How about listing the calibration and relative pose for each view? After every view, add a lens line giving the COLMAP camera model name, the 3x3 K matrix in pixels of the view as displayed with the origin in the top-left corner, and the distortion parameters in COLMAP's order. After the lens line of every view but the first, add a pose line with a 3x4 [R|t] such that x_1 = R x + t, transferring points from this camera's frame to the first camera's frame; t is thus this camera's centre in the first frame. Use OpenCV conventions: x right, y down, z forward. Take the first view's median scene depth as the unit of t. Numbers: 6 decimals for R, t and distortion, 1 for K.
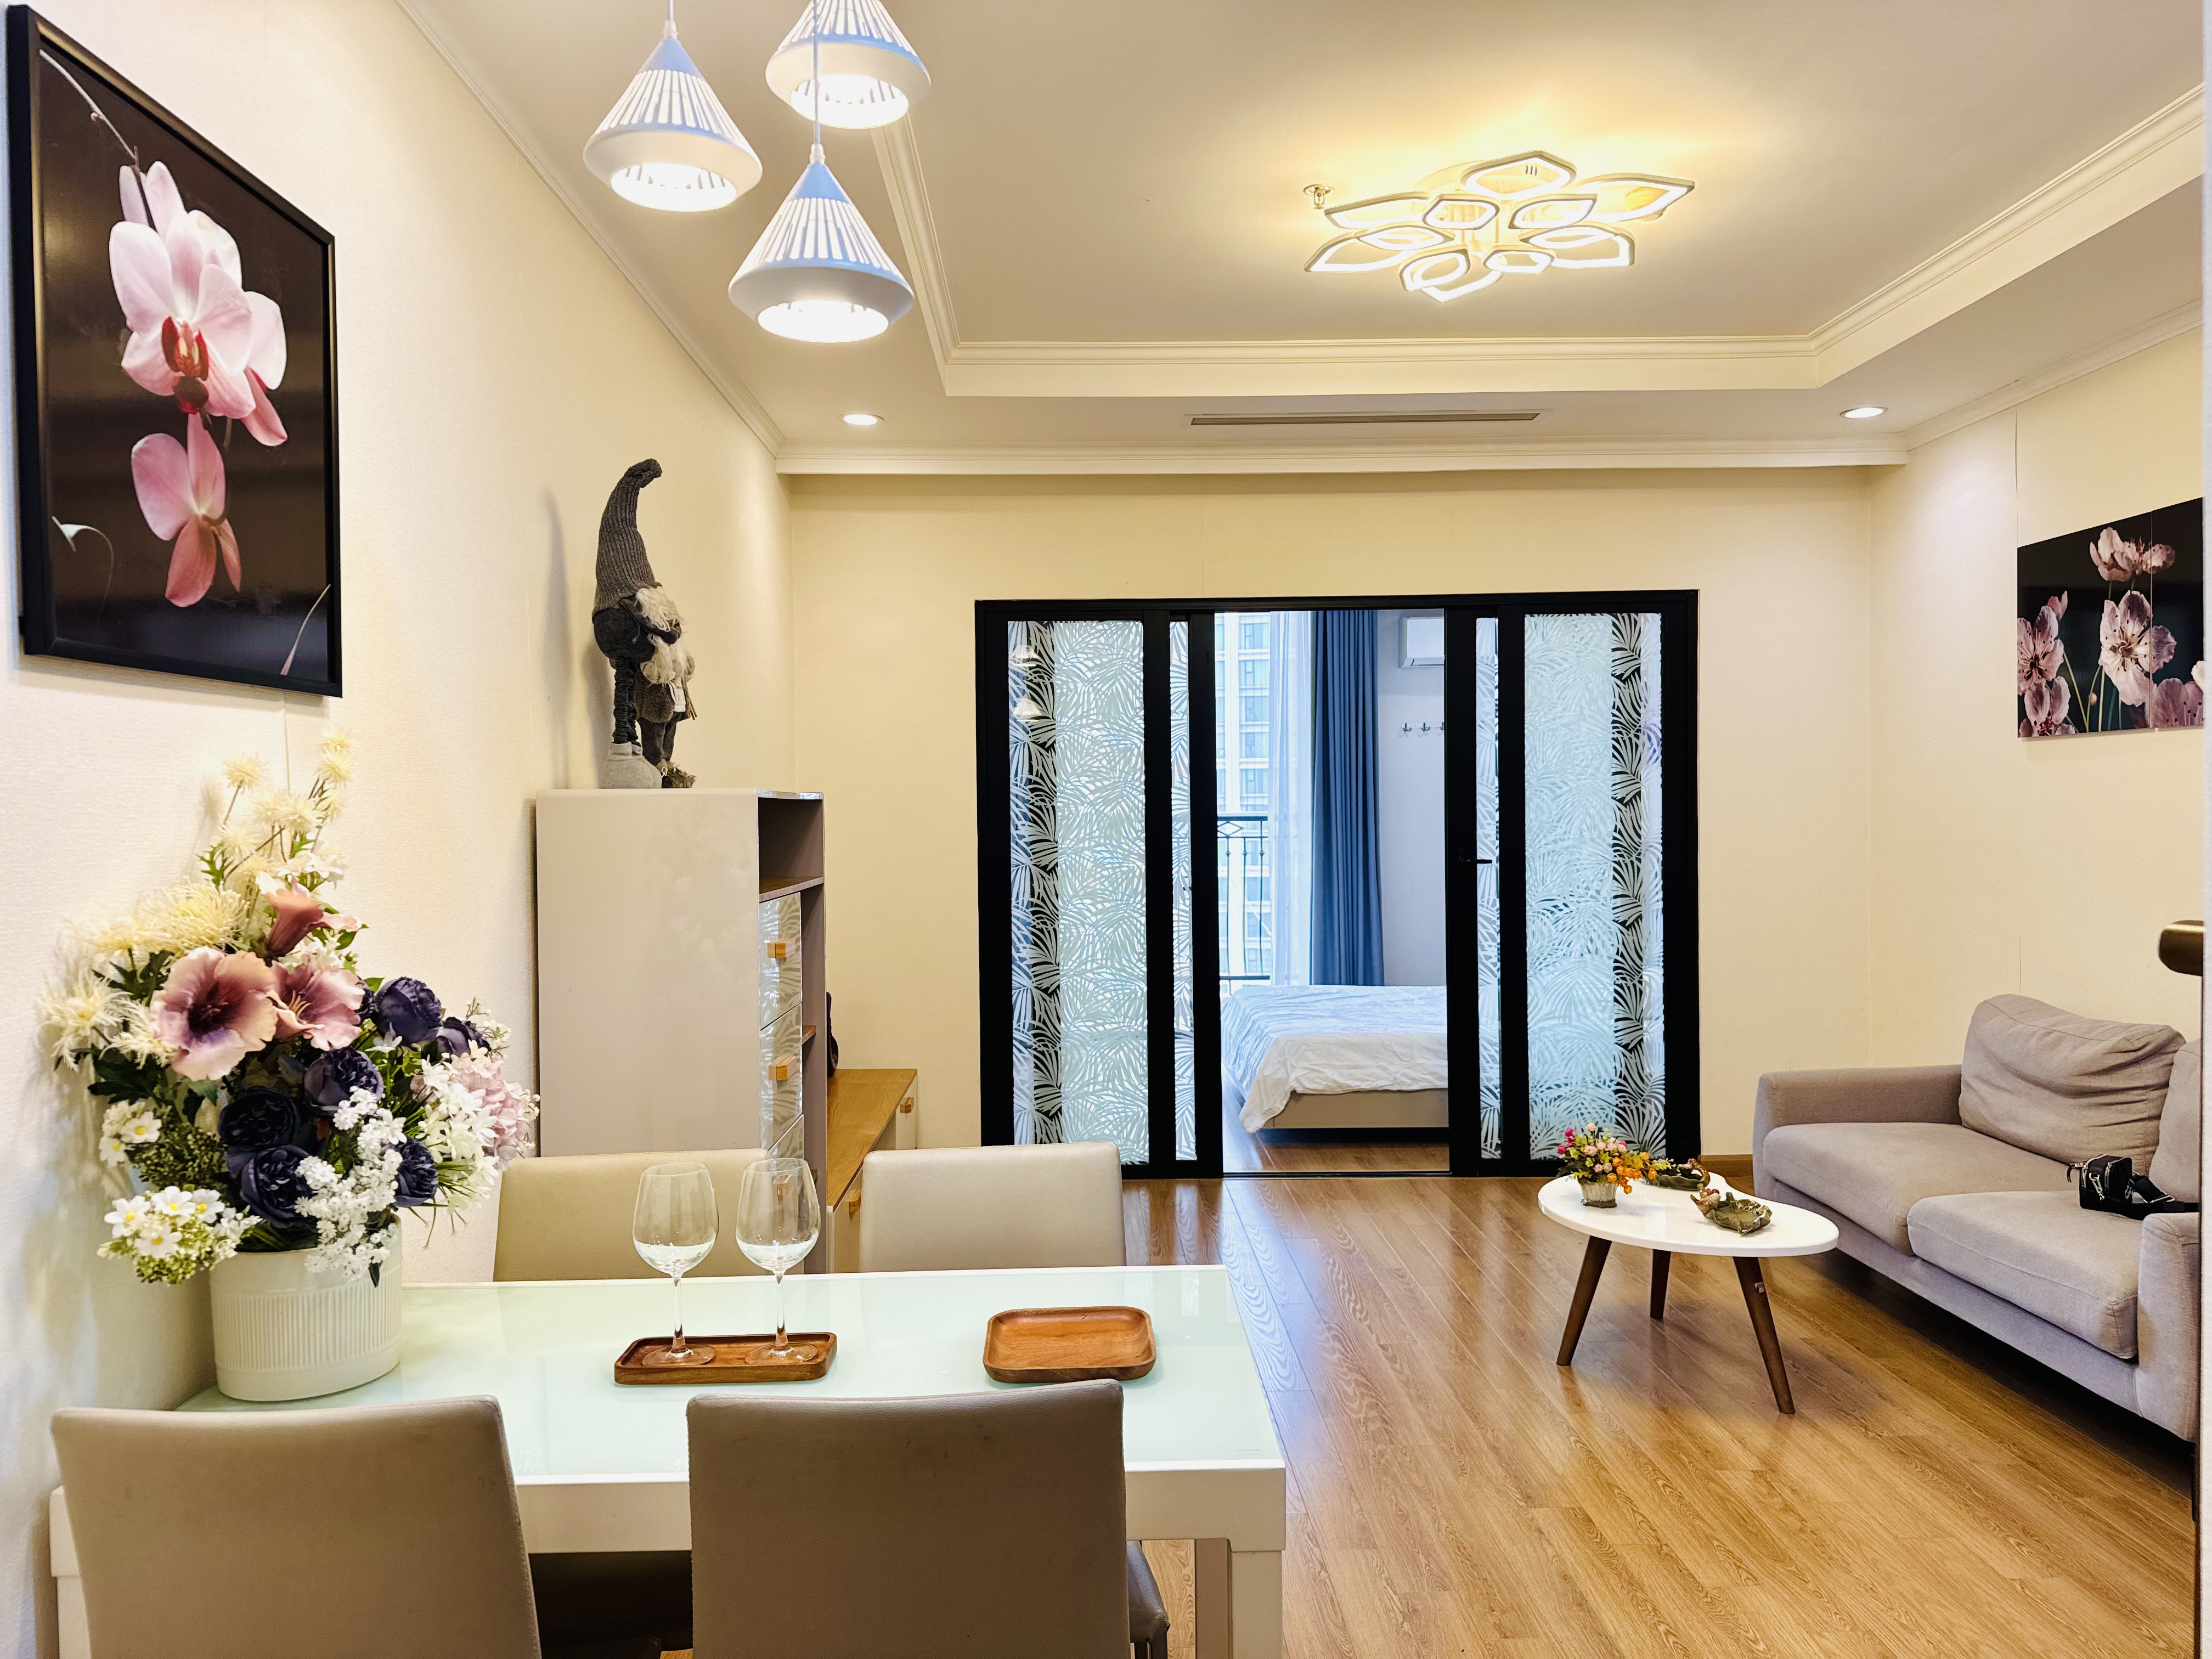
lens RADIAL K [[1548.6, 0, 1106.8], [0, 1548.6, 834.9], [0, 0, 1]] dist [0.069457, -0.103594]
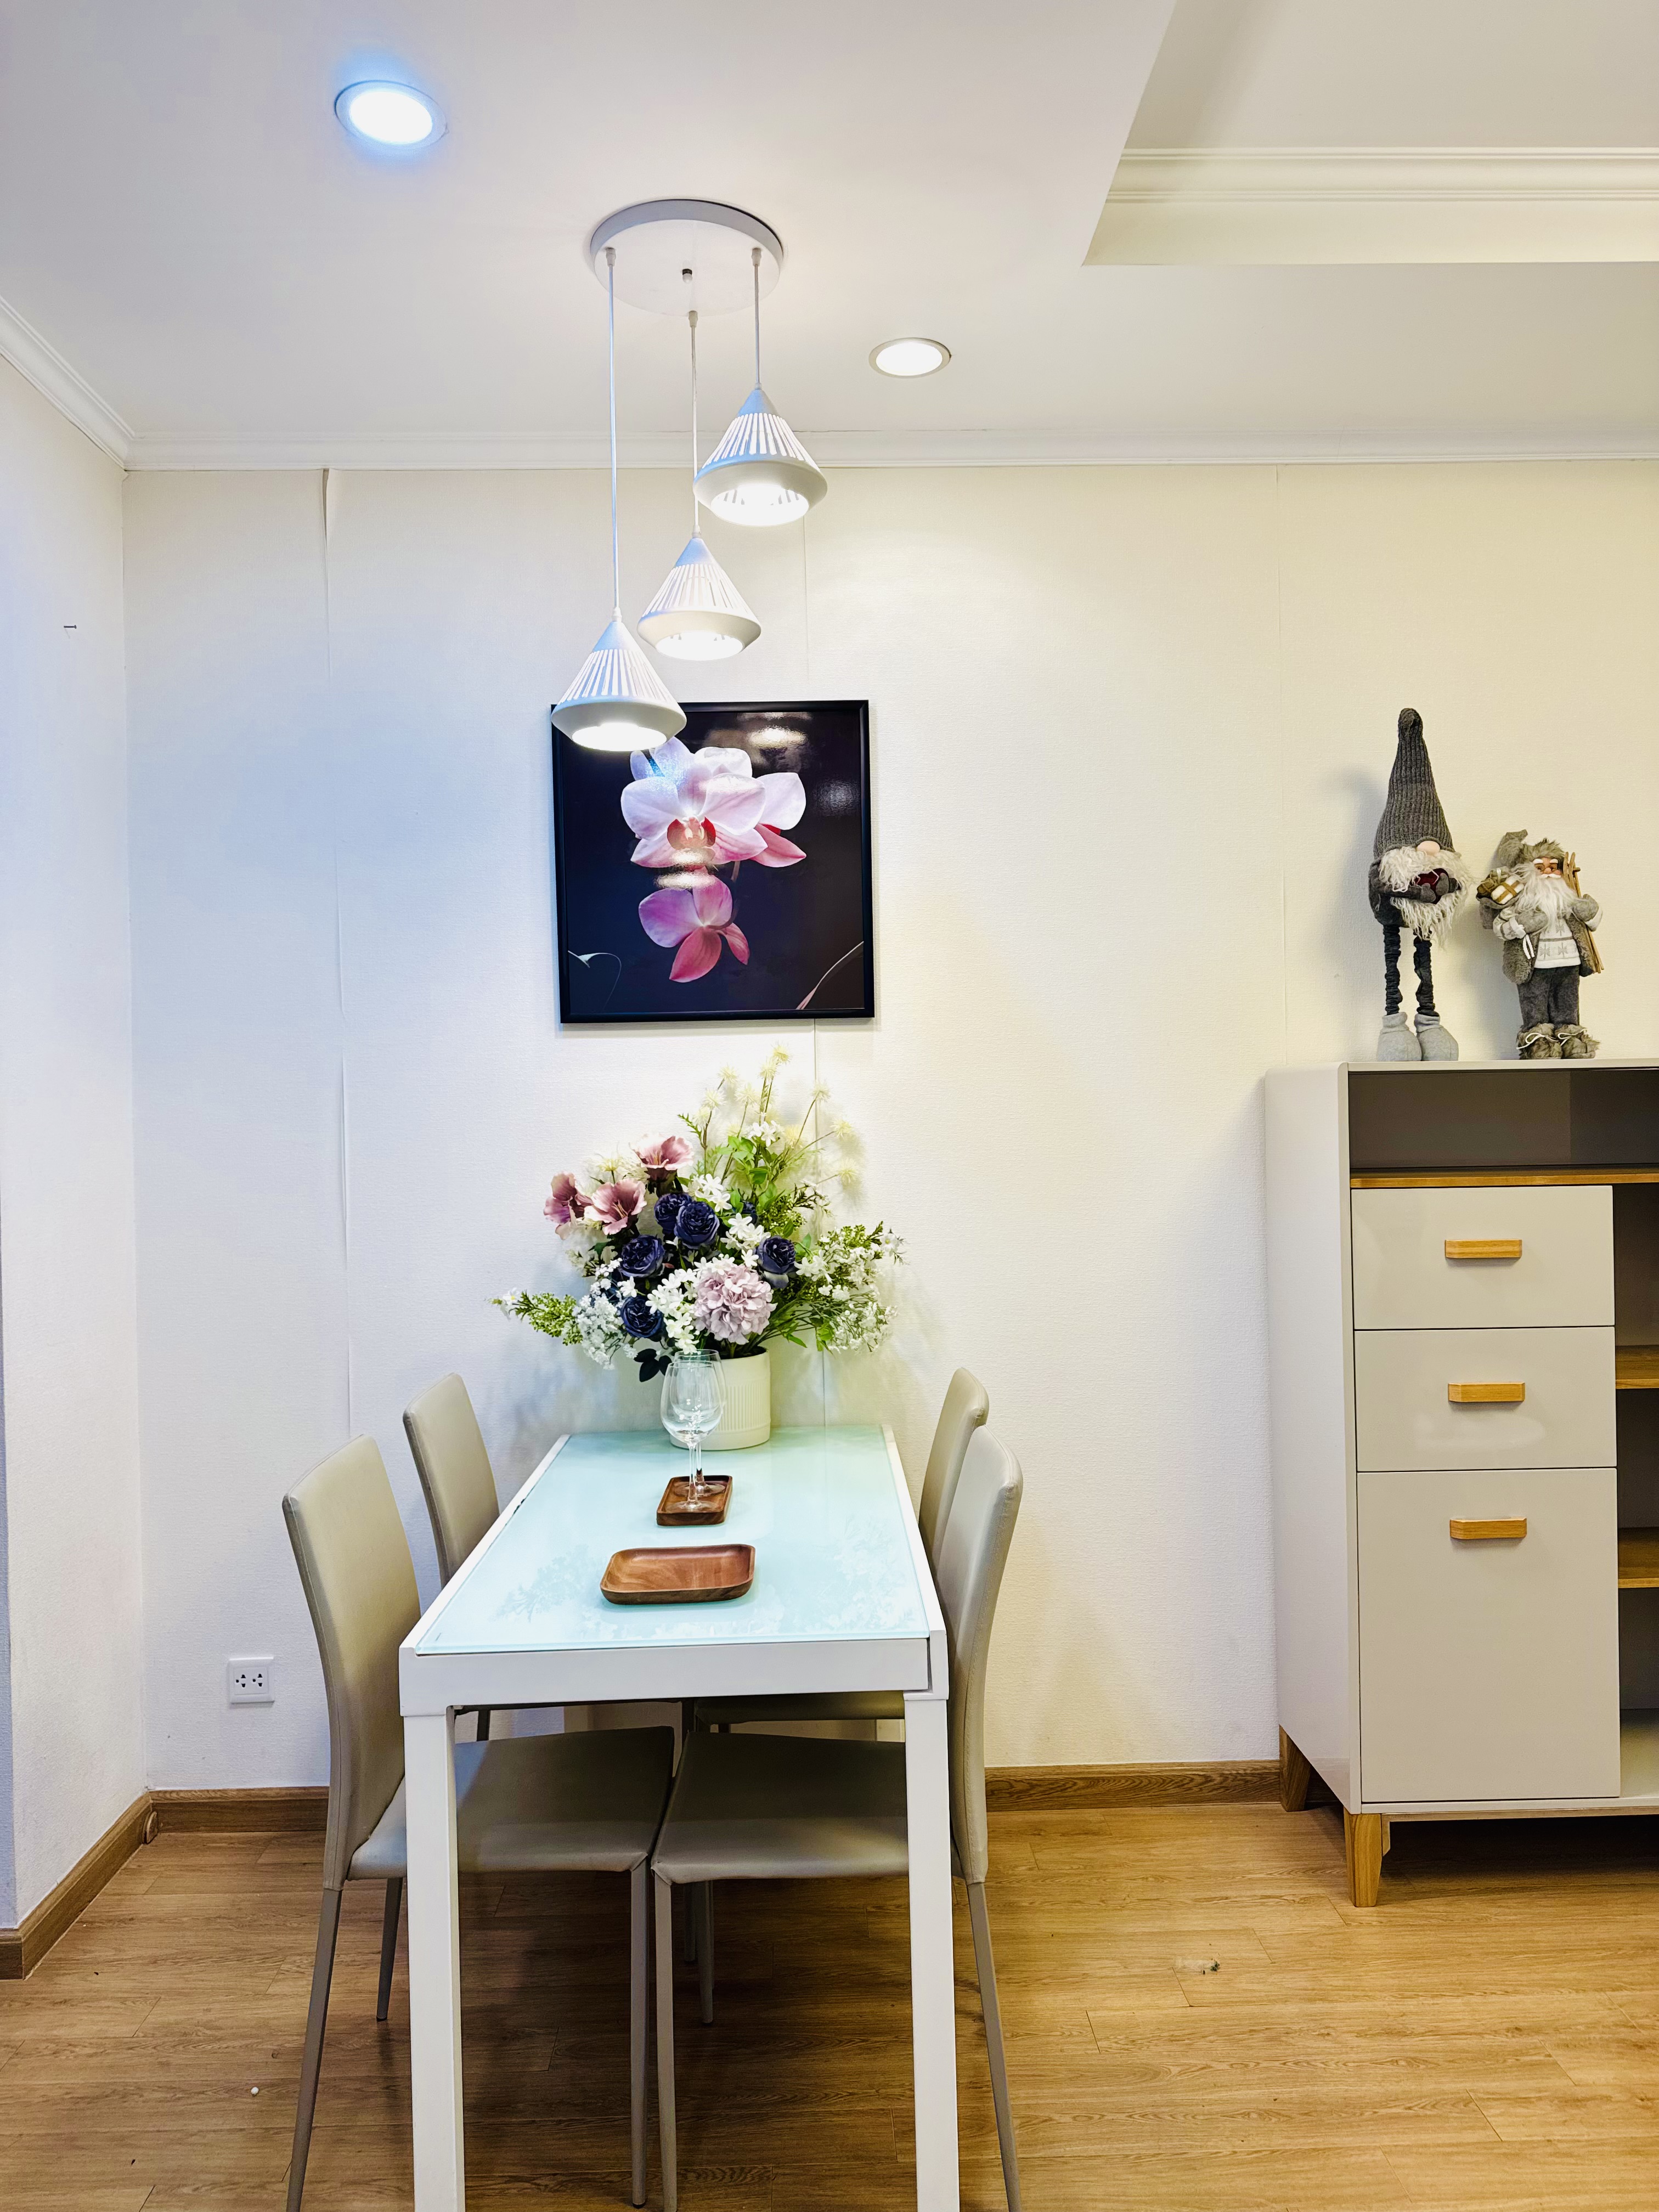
lens RADIAL K [[1507.4, 0, 829.5], [0, 1507.4, 1106.0], [0, 0, 1]] dist [0.066432, -0.091379]
pose [[-0.022549, 0.010538, -0.999690, 0.998519], [0.003229, 0.999940, 0.010468, -0.020893], [0.999741, -0.002992, -0.022582, 1.080418]]
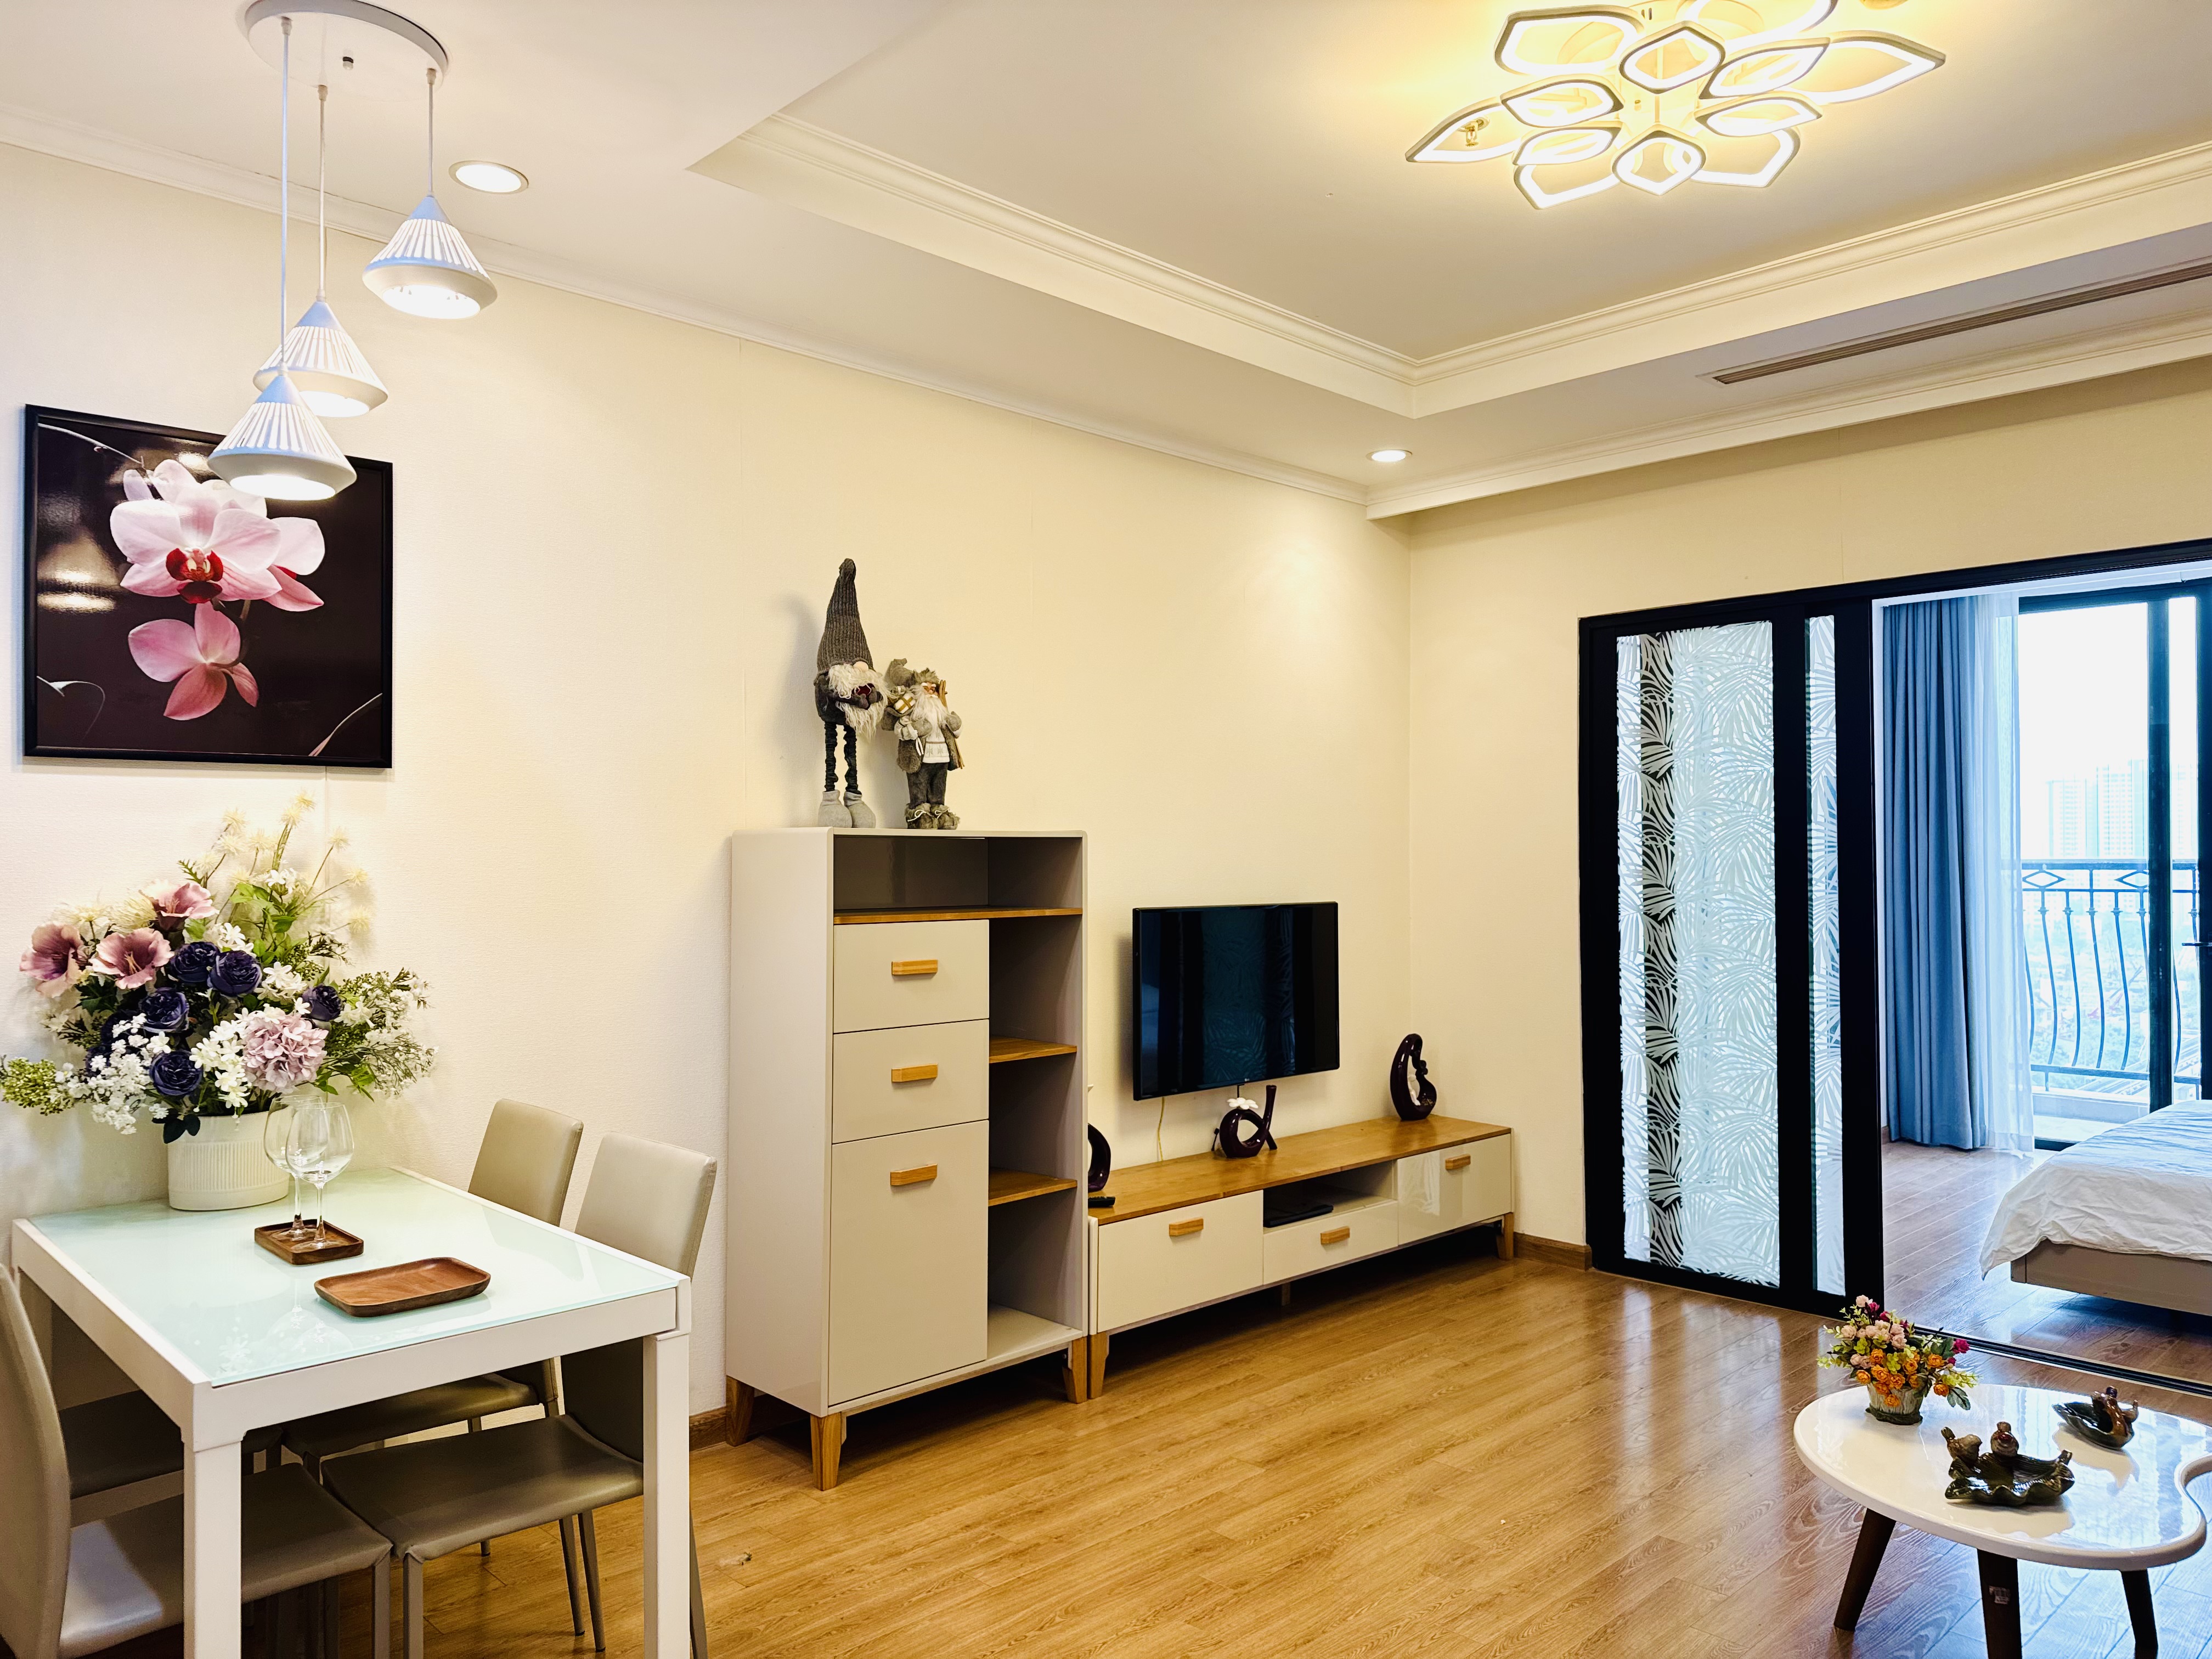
lens RADIAL K [[1544.2, 0, 1107.9], [0, 1544.2, 804.8], [0, 0, 1]] dist [0.130377, -0.190715]
pose [[0.675182, -0.013910, -0.737520, 1.178320], [-0.018220, 0.999203, -0.035526, -0.012718], [0.737426, 0.037424, 0.674391, 0.538254]]
